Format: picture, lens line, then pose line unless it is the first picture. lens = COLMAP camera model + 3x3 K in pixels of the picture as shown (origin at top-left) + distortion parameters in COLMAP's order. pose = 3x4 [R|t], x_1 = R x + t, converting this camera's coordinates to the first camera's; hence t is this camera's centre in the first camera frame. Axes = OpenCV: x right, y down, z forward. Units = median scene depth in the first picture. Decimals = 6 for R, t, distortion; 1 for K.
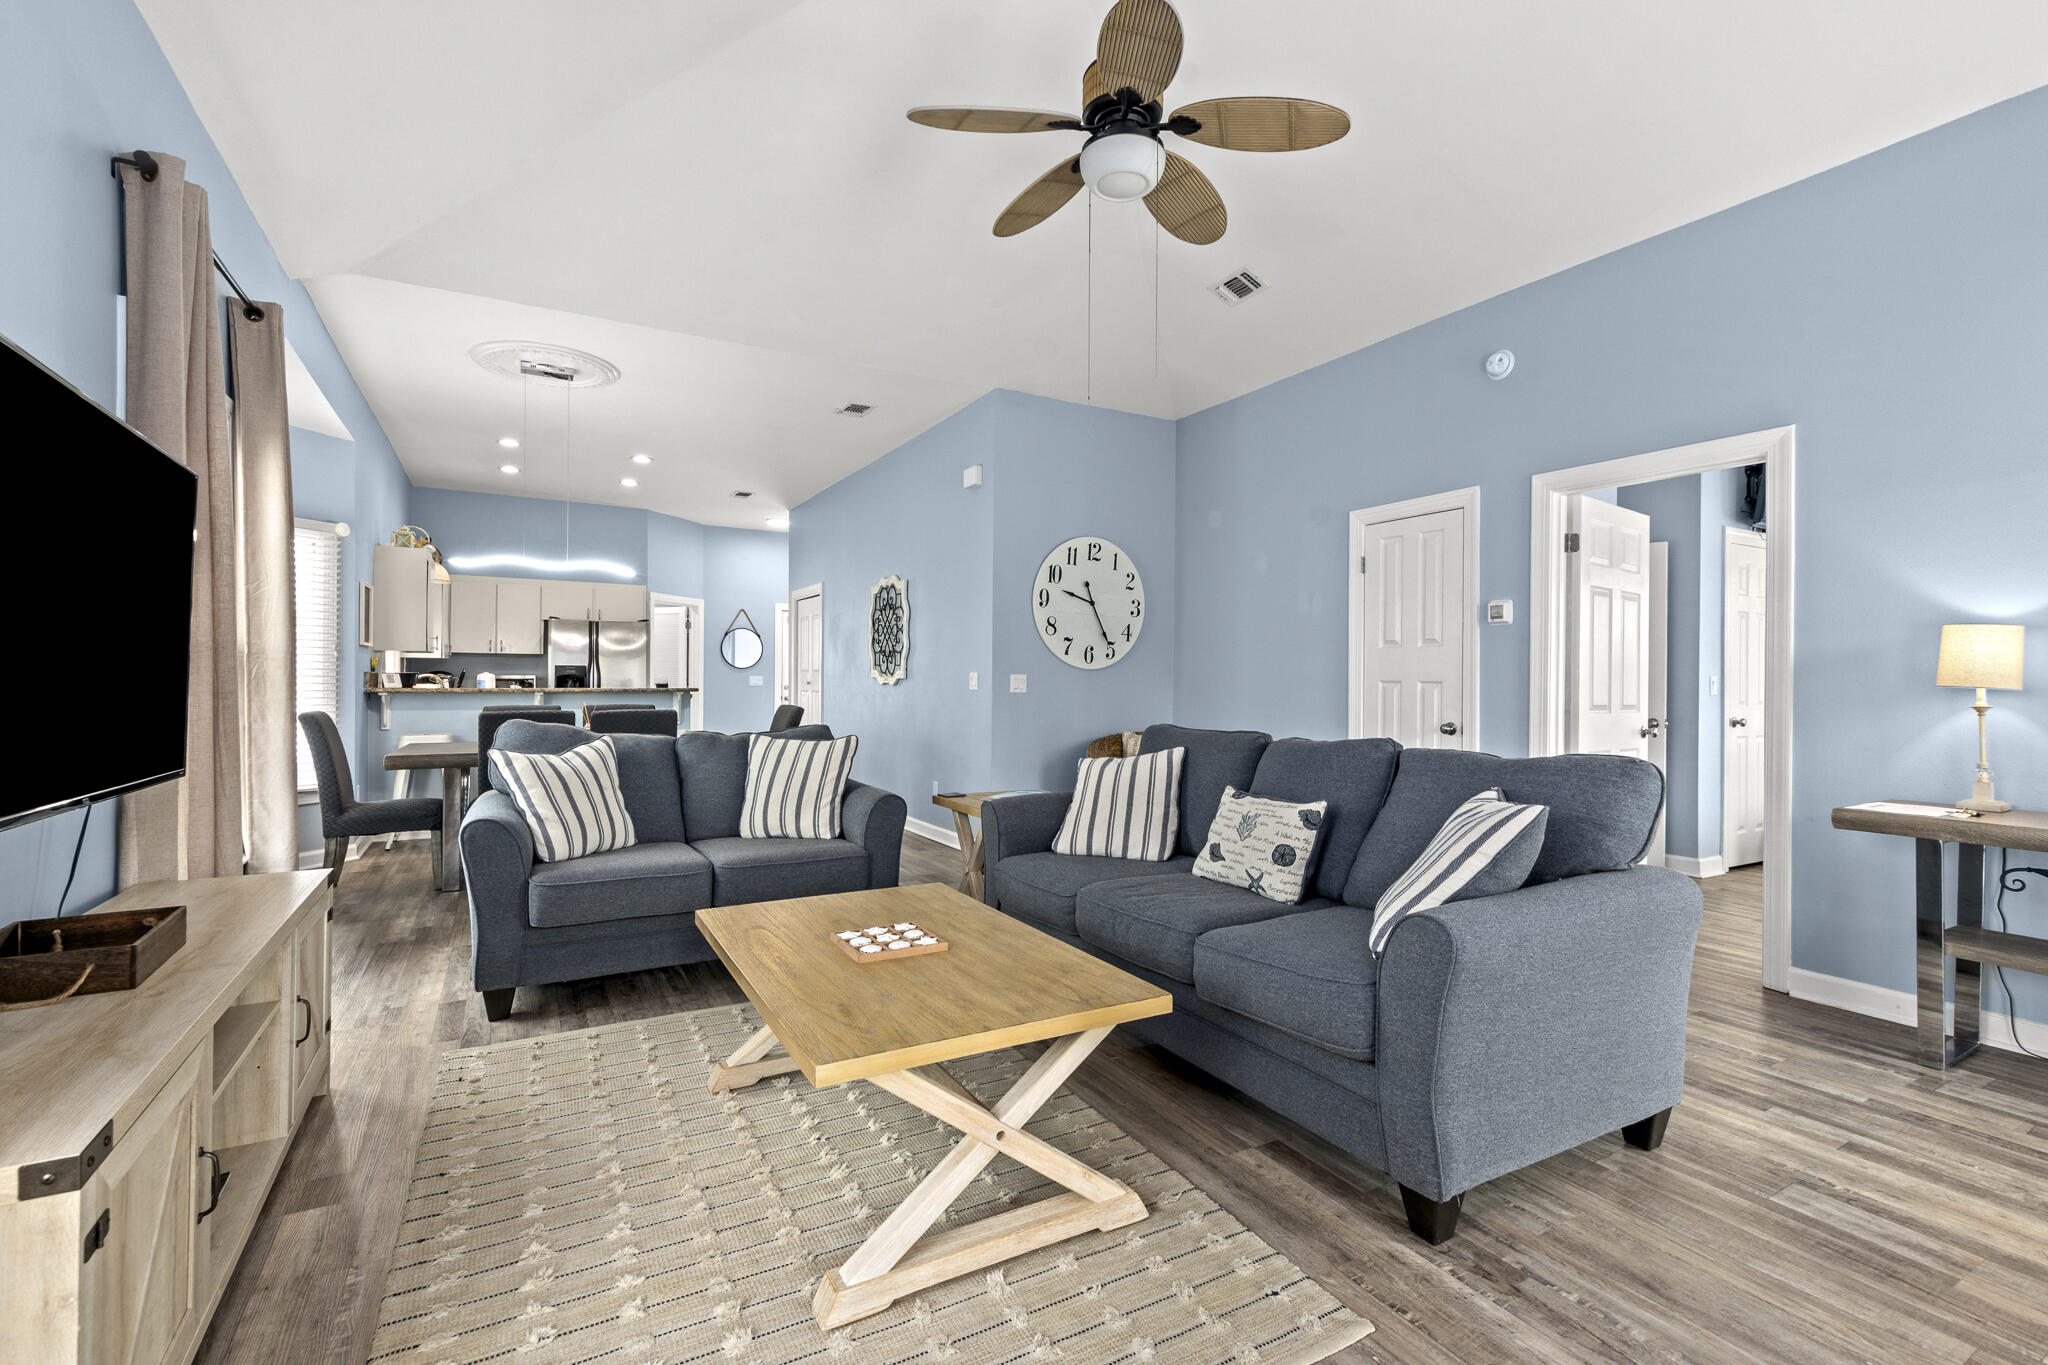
lens RADIAL K [[912.1, 0, 1048.4], [0, 912.1, 679.8], [0, 0, 1]] dist [0.002741, -0.001106]
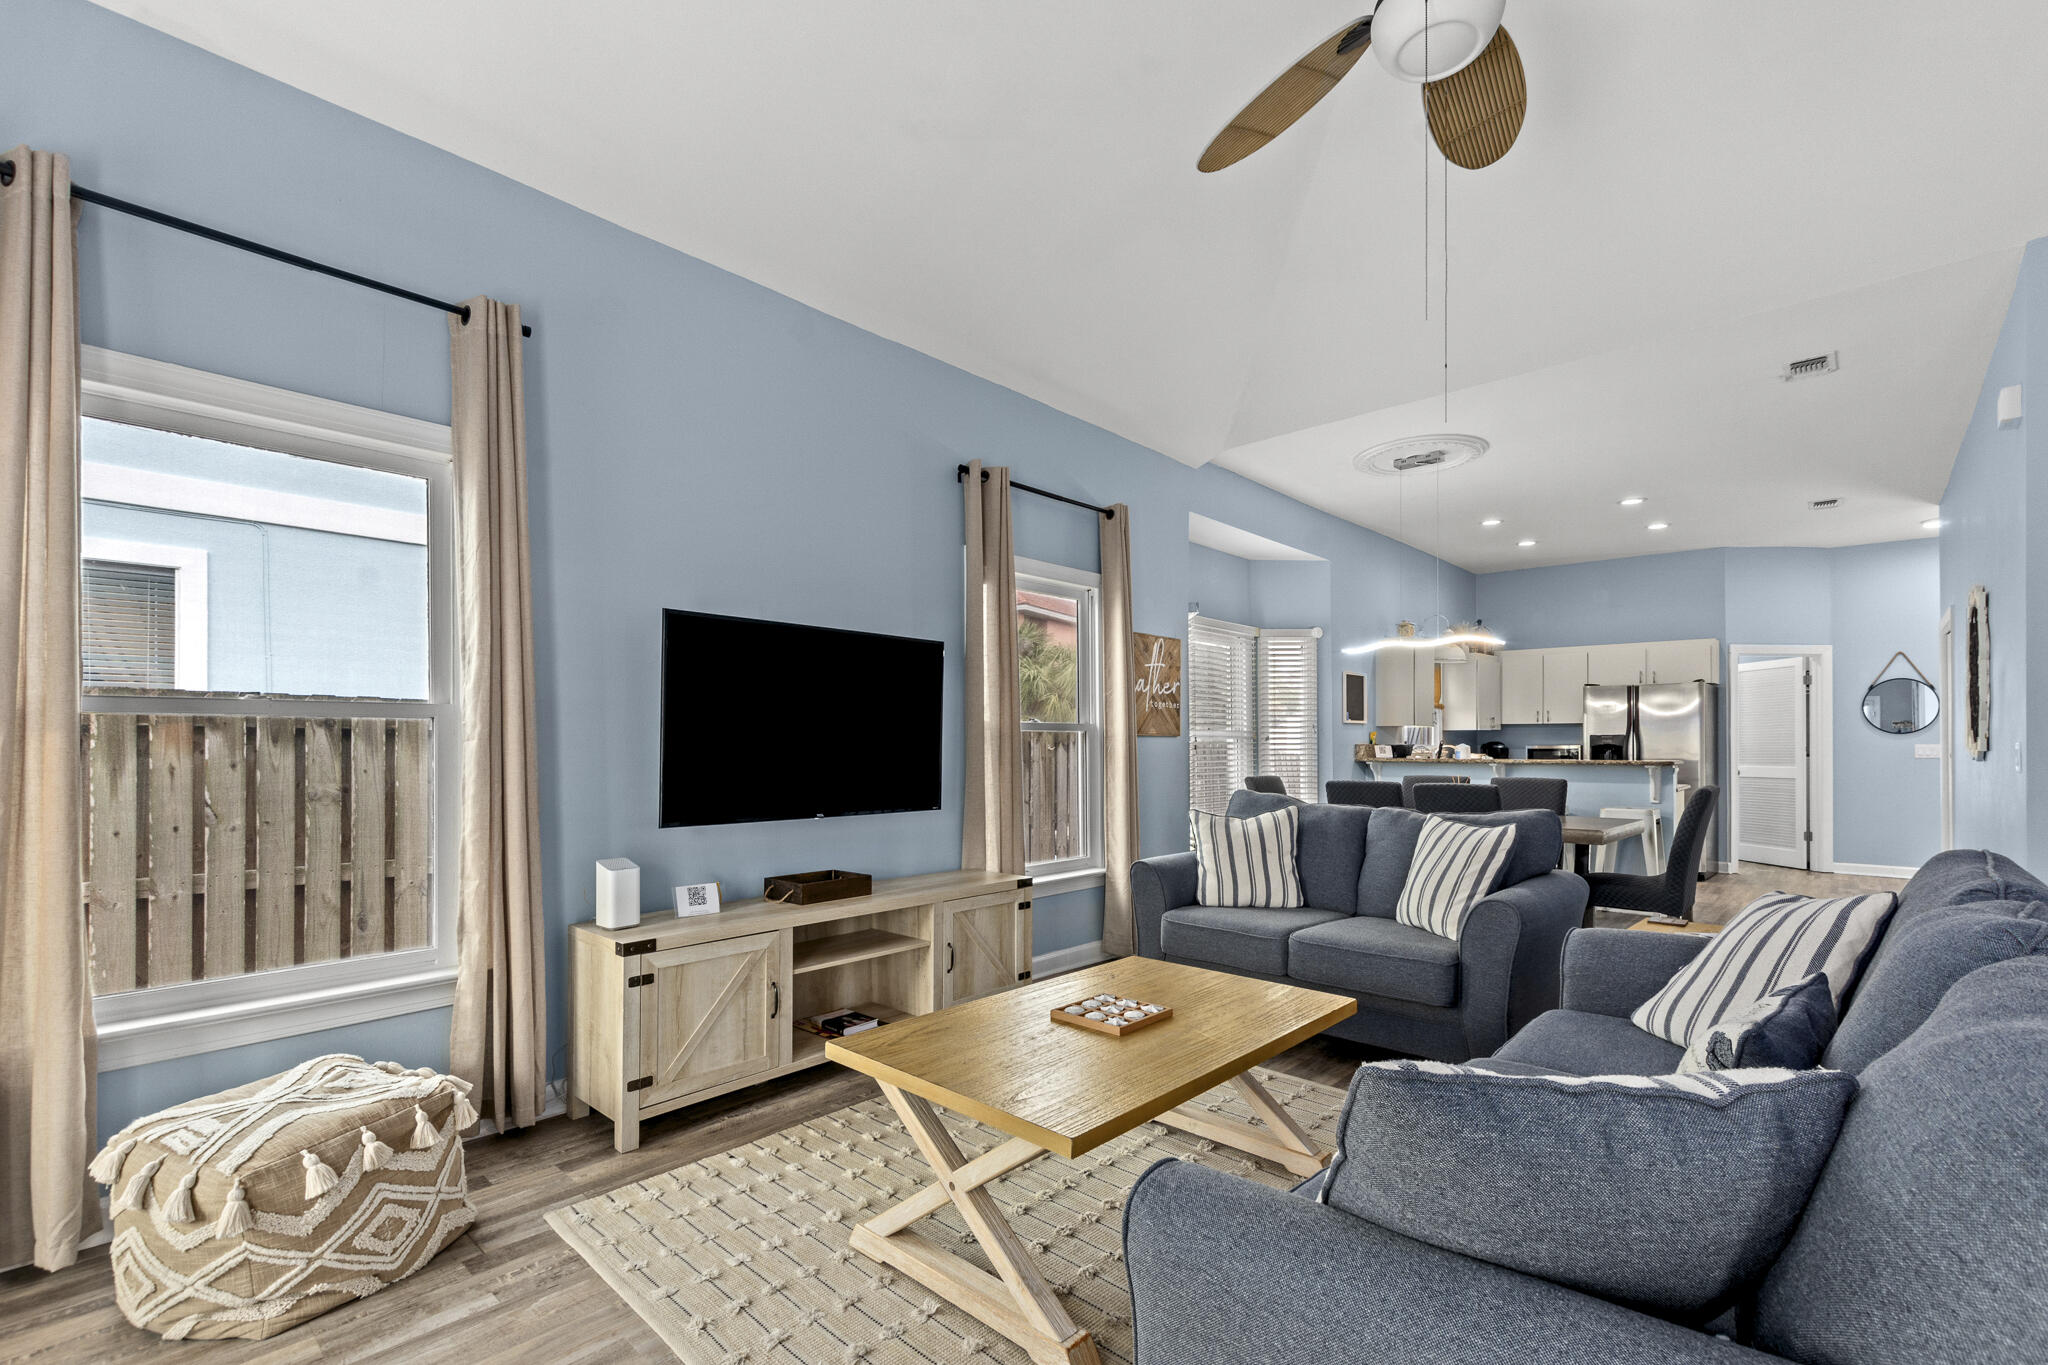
lens RADIAL K [[912.1, 0, 1008.7], [0, 912.1, 740.1], [0, 0, 1]] dist [0.002741, -0.001106]
pose [[0.280705, -0.008177, -0.959759, 0.287066], [0.001110, 0.999966, -0.008195, -0.005067], [0.959793, 0.001235, 0.280705, 0.216673]]
